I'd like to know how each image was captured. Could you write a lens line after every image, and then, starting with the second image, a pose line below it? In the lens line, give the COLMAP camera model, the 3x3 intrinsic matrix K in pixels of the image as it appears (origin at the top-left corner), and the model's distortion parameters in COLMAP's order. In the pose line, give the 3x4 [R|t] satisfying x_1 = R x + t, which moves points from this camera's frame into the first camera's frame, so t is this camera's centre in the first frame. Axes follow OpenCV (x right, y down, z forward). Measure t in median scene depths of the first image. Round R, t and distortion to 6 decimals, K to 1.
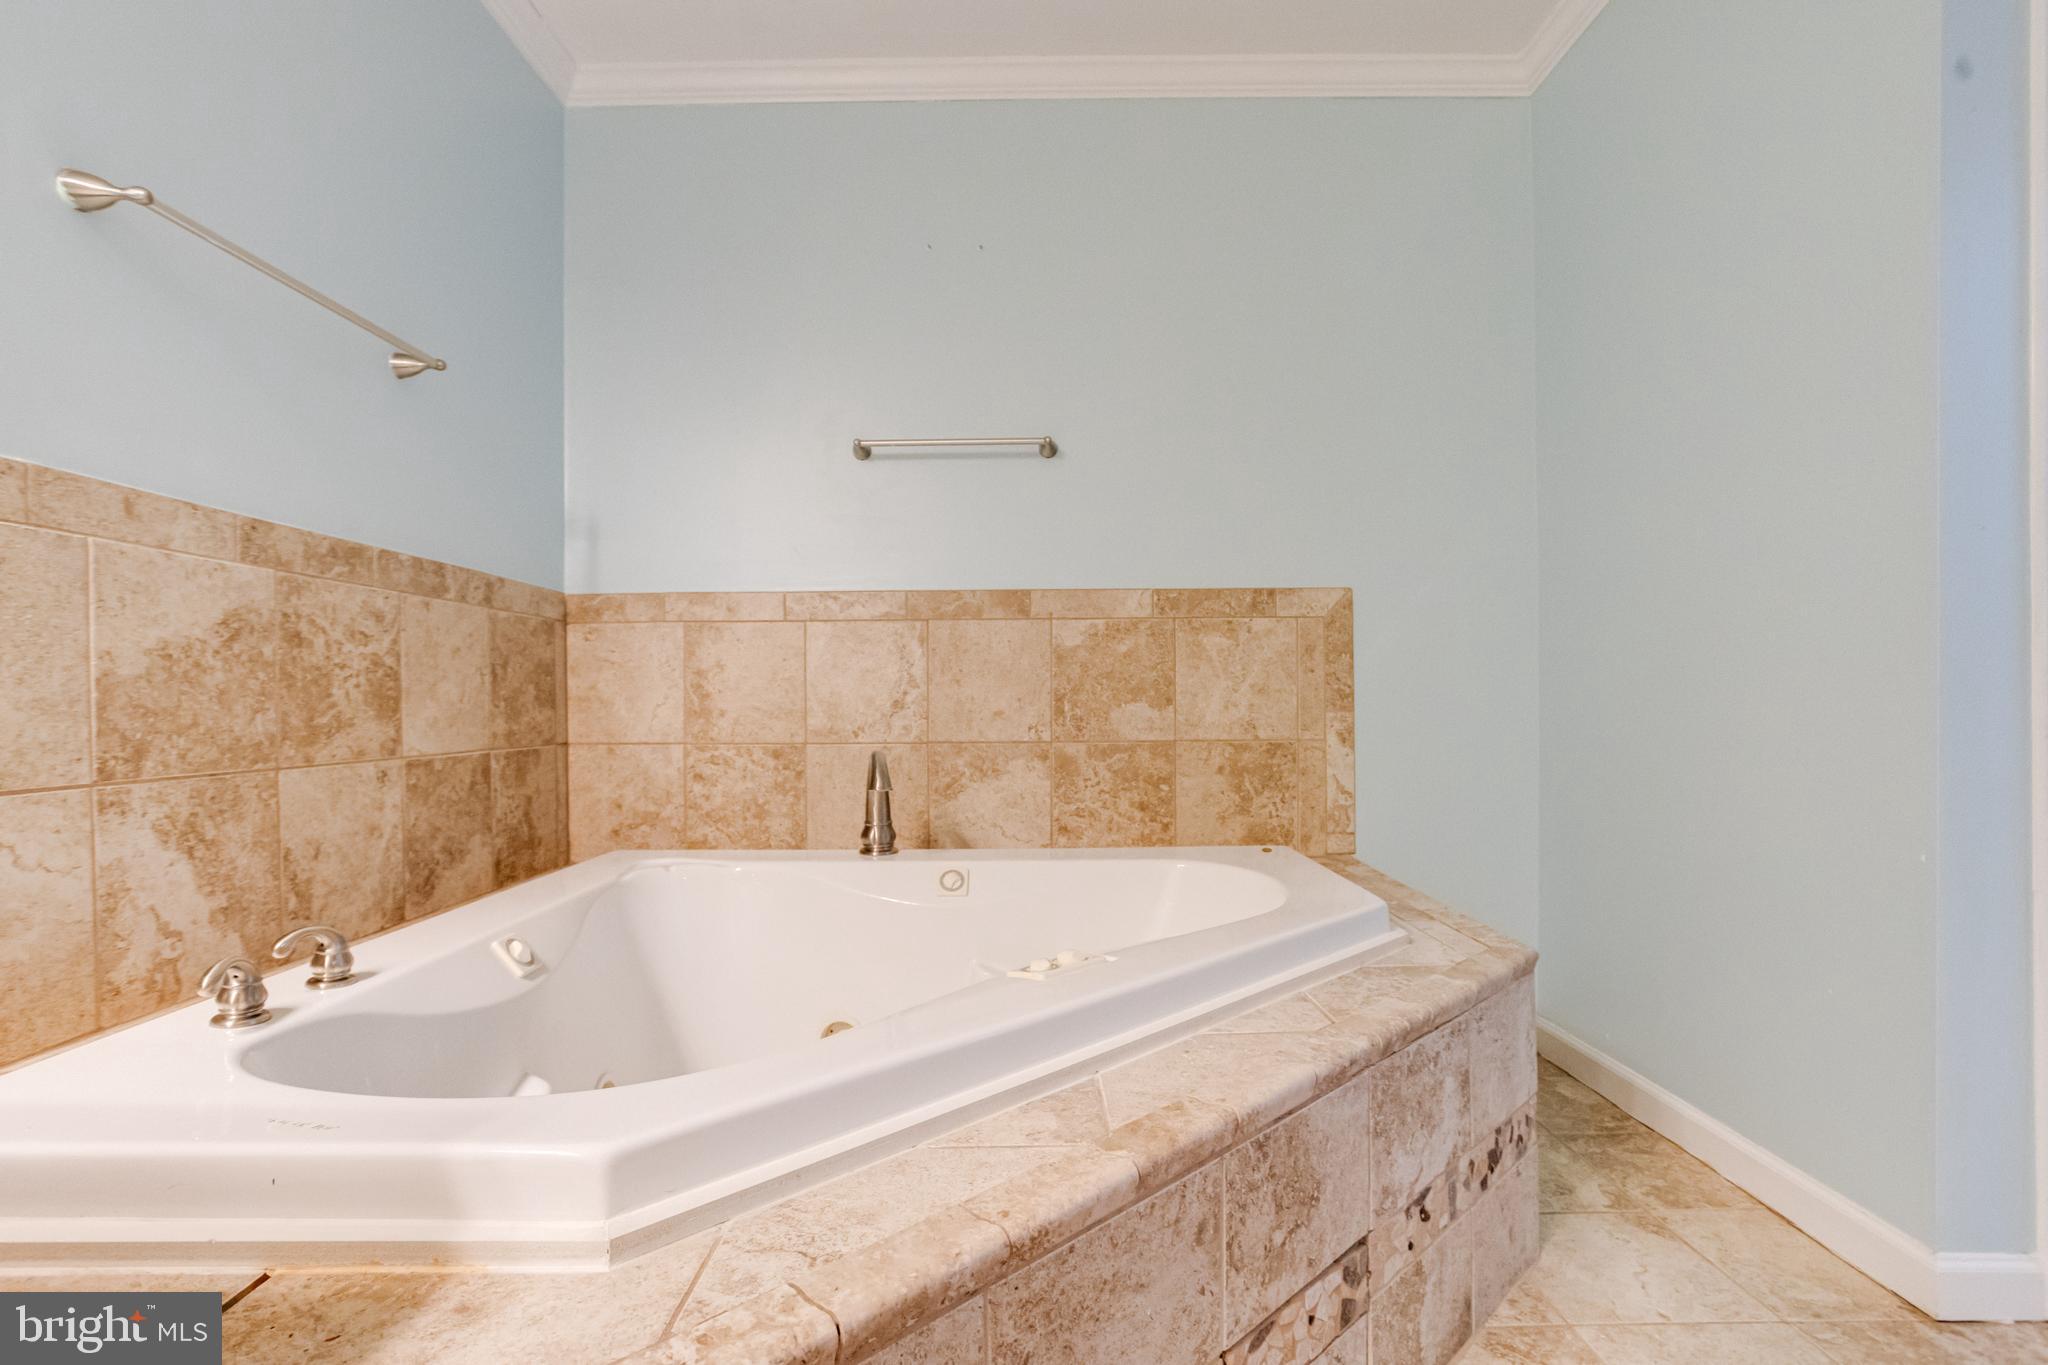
lens RADIAL K [[995.2, 0, 1024.0], [0, 995.2, 682.5], [0, 0, 1]] dist [-0.046700, 0.030769]
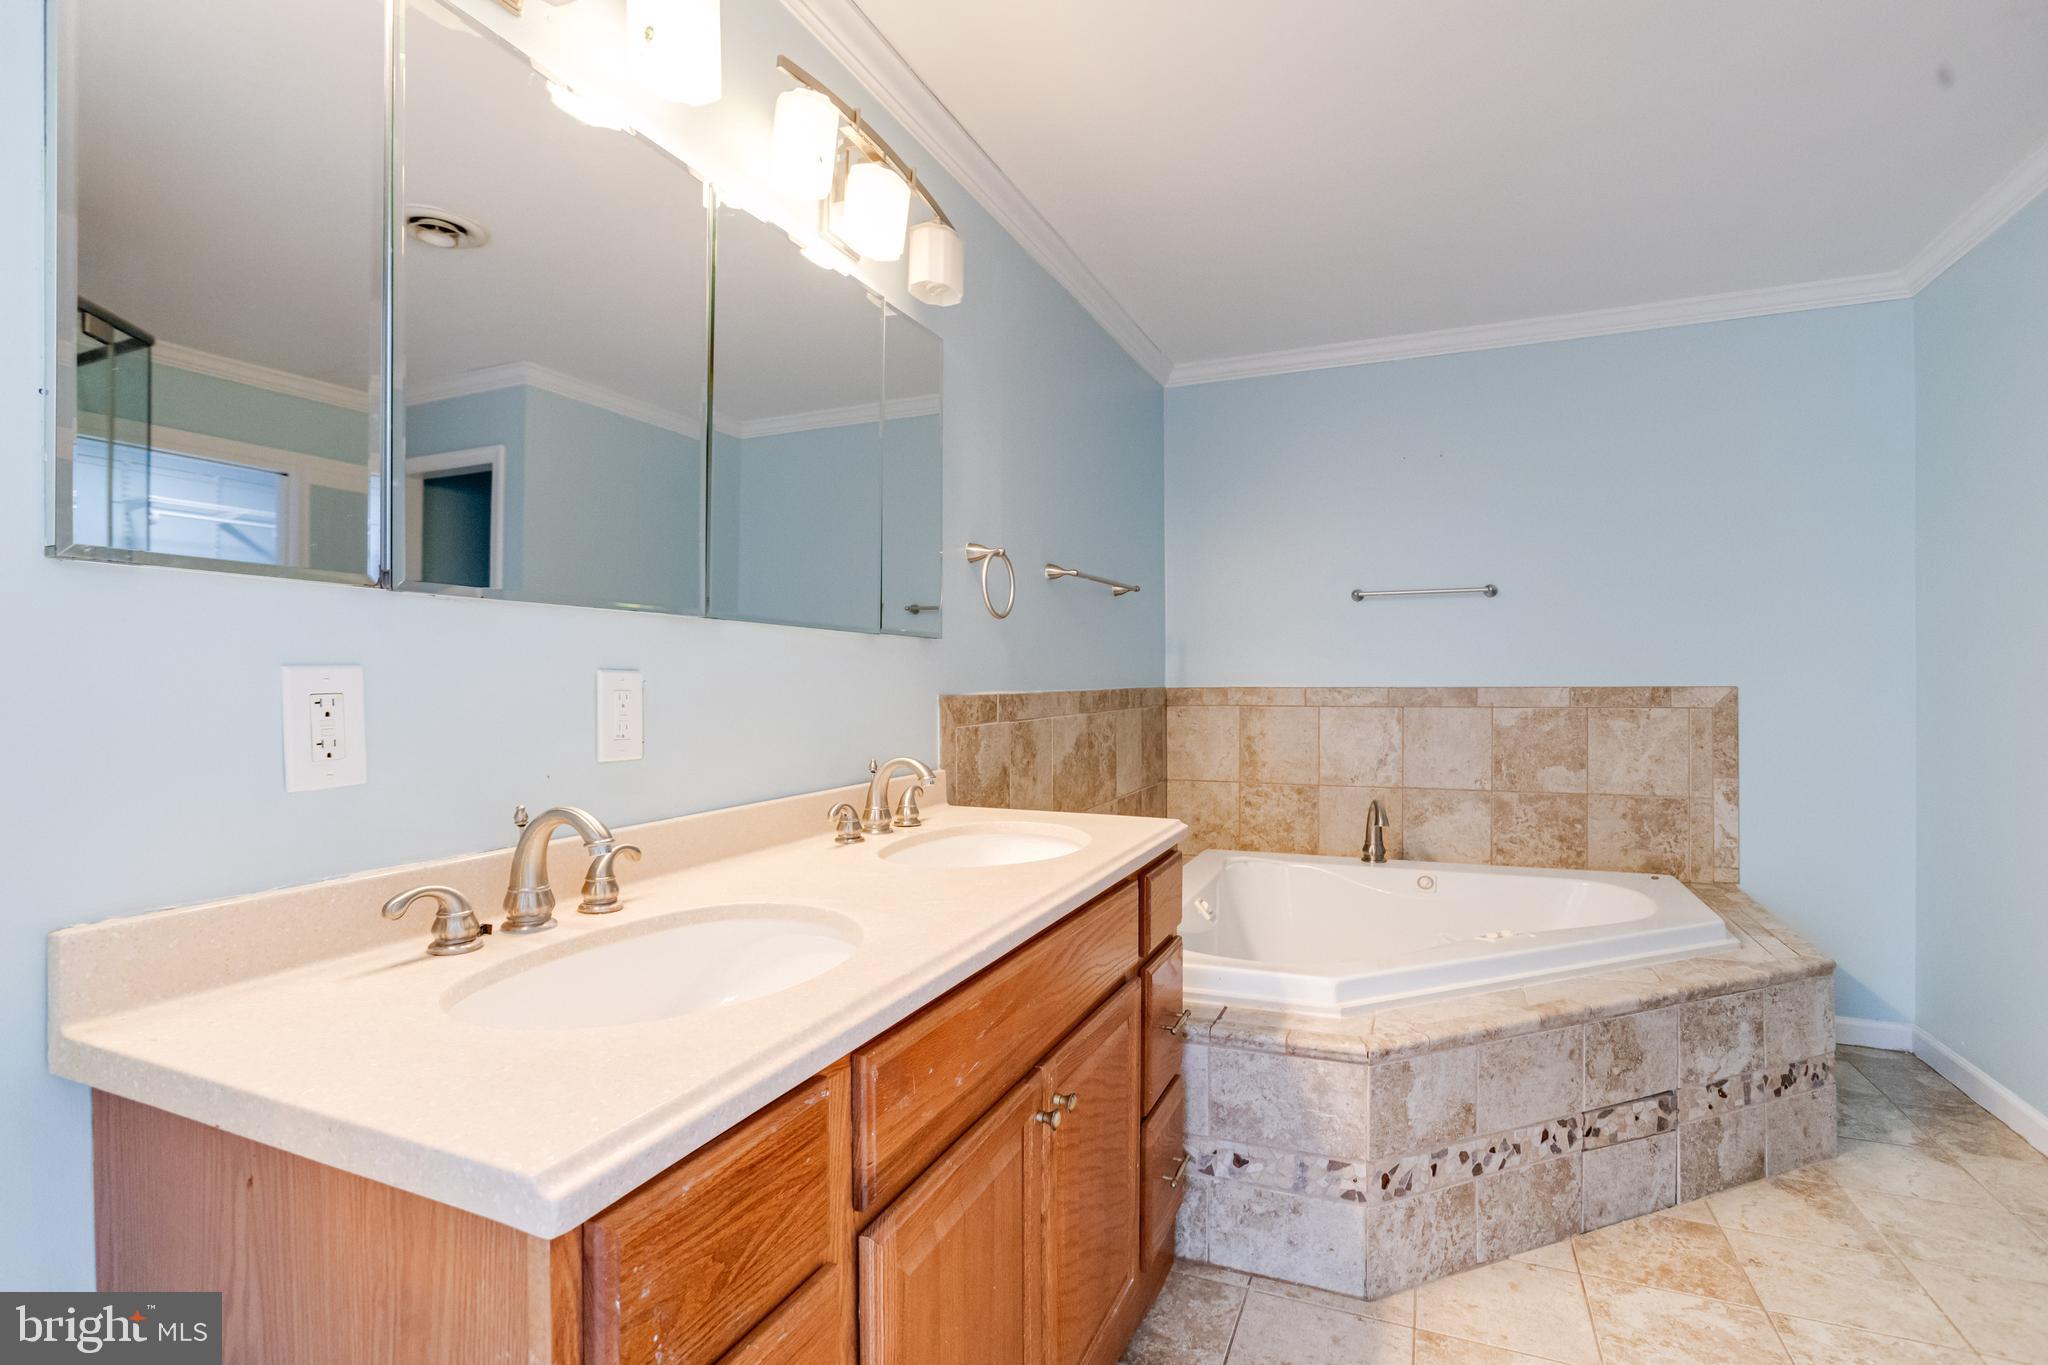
lens RADIAL K [[995.2, 0, 1024.0], [0, 995.2, 682.5], [0, 0, 1]] dist [-0.046700, 0.030769]
pose [[0.920713, 0.003382, -0.390226, -0.040958], [0.007689, 0.999611, 0.026803, -0.144546], [0.390165, -0.027679, 0.920329, -0.599617]]
